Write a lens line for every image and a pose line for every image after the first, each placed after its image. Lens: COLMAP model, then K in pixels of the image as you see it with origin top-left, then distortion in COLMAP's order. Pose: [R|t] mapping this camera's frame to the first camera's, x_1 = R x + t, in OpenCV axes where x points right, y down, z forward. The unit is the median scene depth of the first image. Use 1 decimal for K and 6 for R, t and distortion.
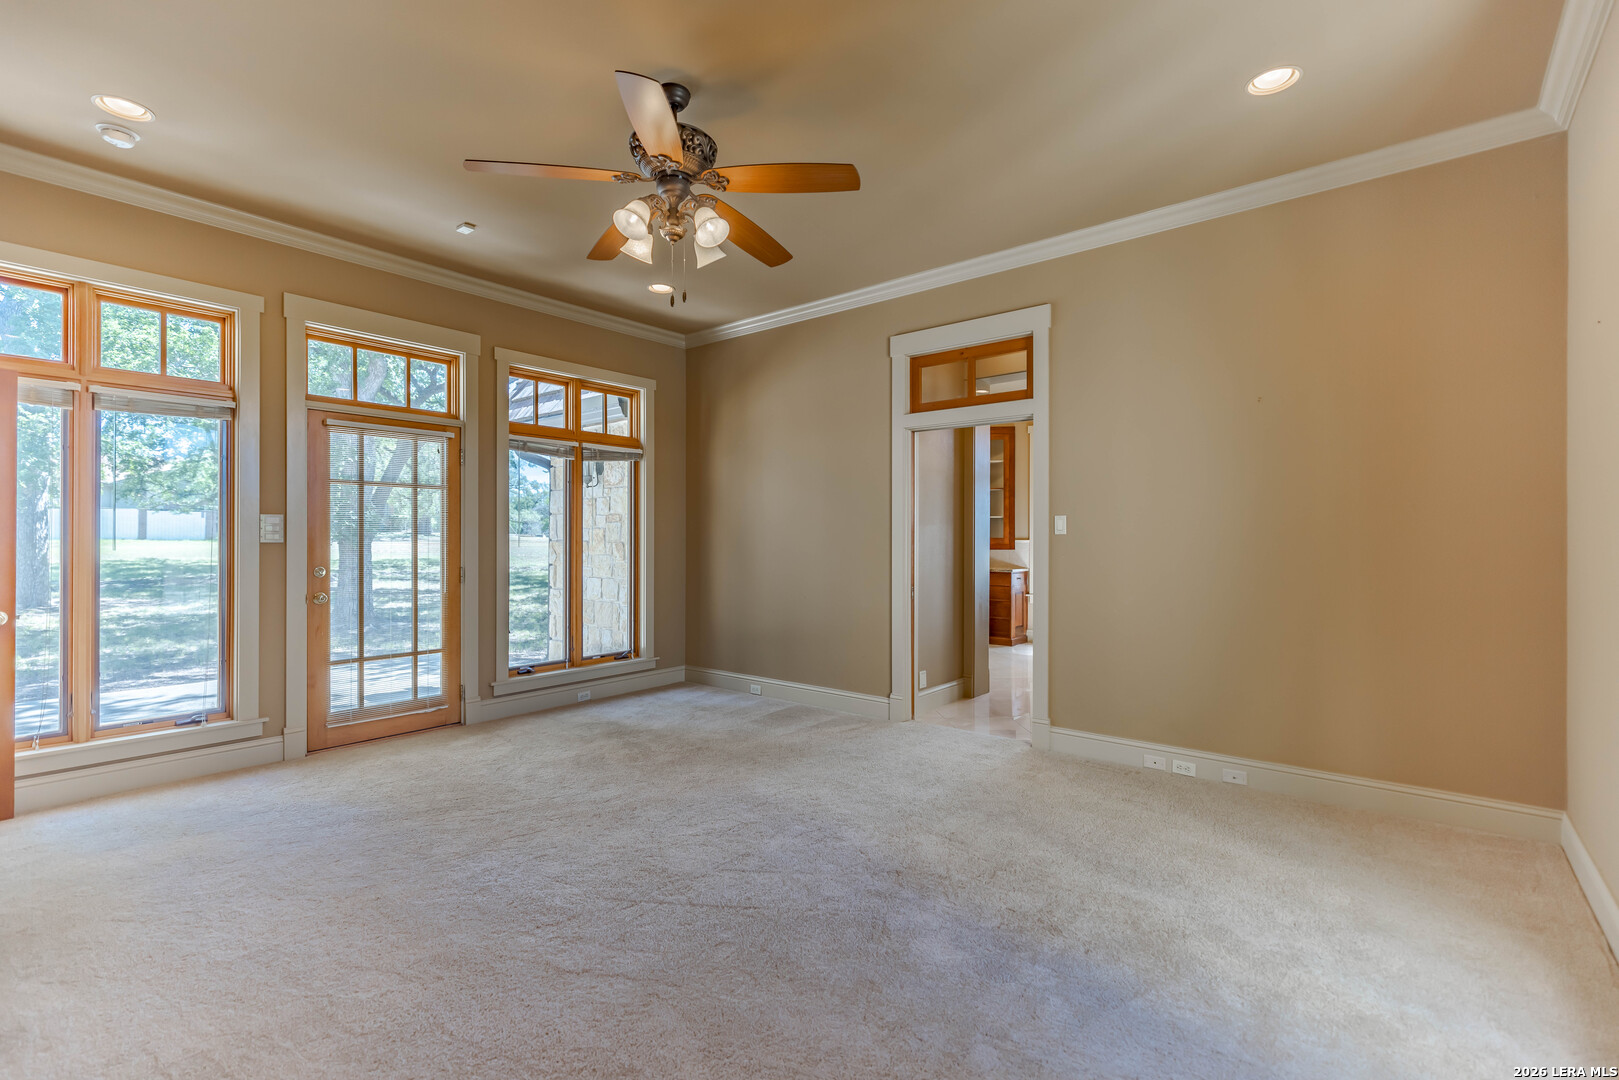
lens RADIAL K [[731.5, 0, 812.9], [0, 731.5, 537.3], [0, 0, 1]] dist [0.003085, 0.001087]
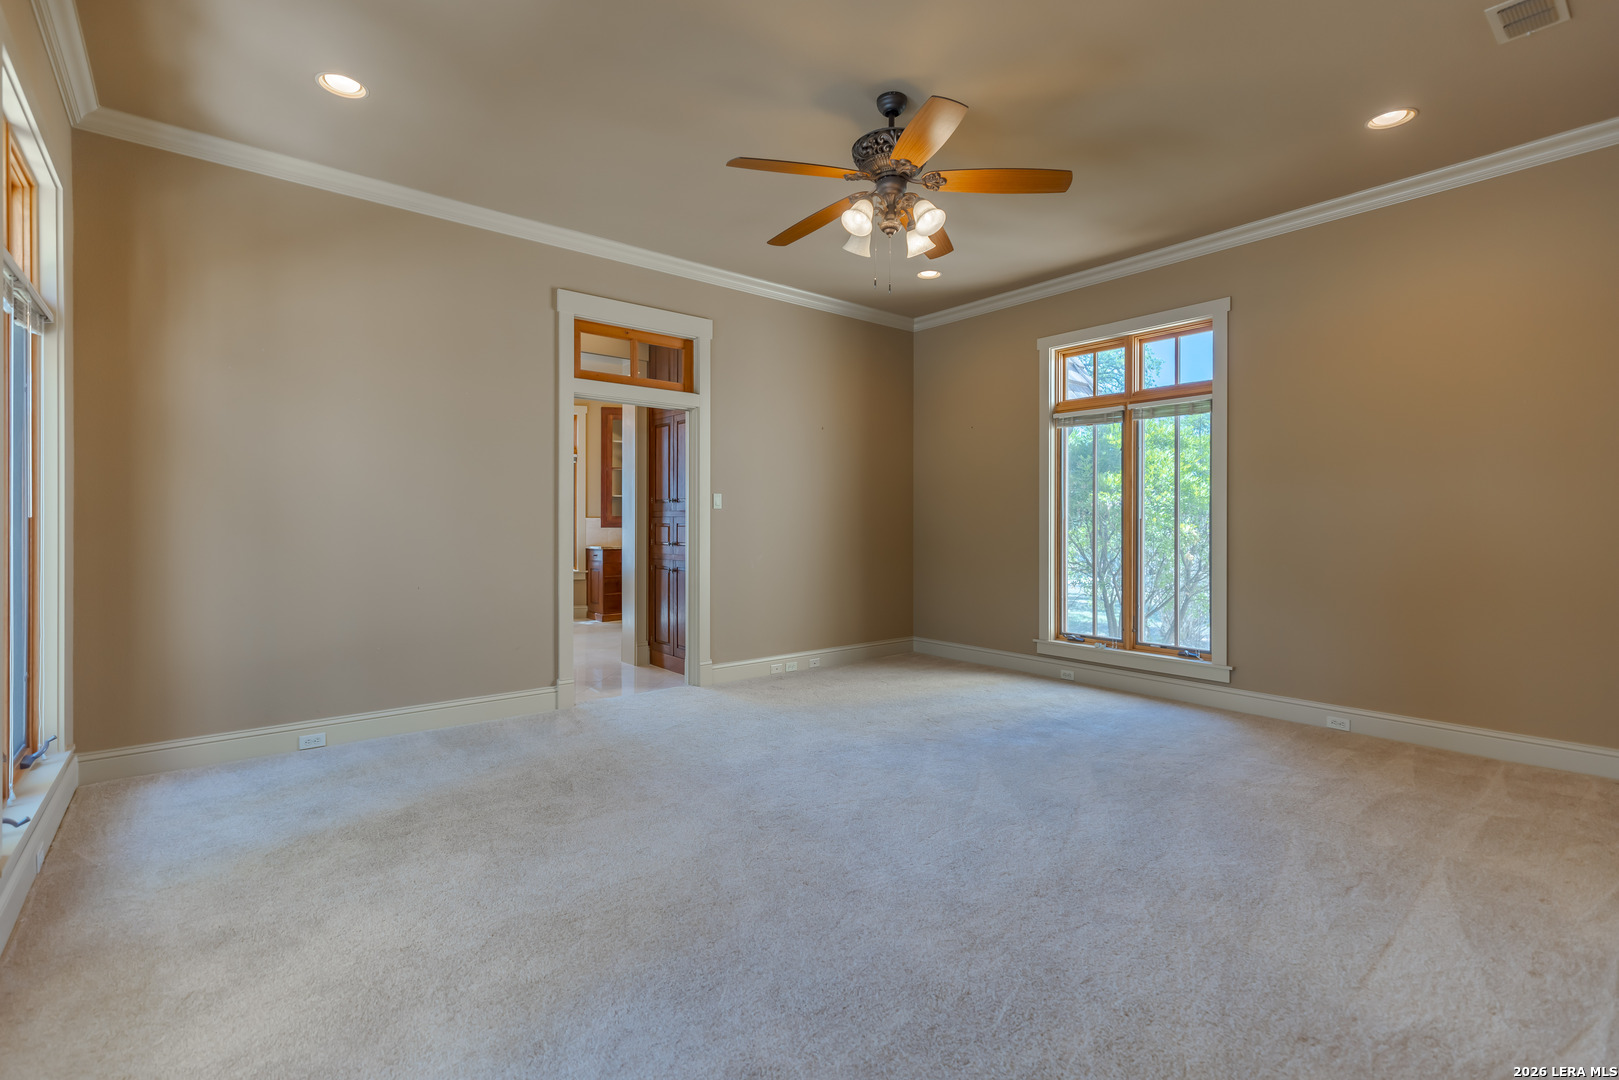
lens RADIAL K [[731.5, 0, 811.1], [0, 731.5, 527.6], [0, 0, 1]] dist [0.003085, 0.001087]
pose [[0.200224, -0.007045, 0.979725, -0.789781], [-0.002677, 0.999966, 0.007738, 0.017046], [-0.979747, -0.004172, 0.200198, 0.552622]]
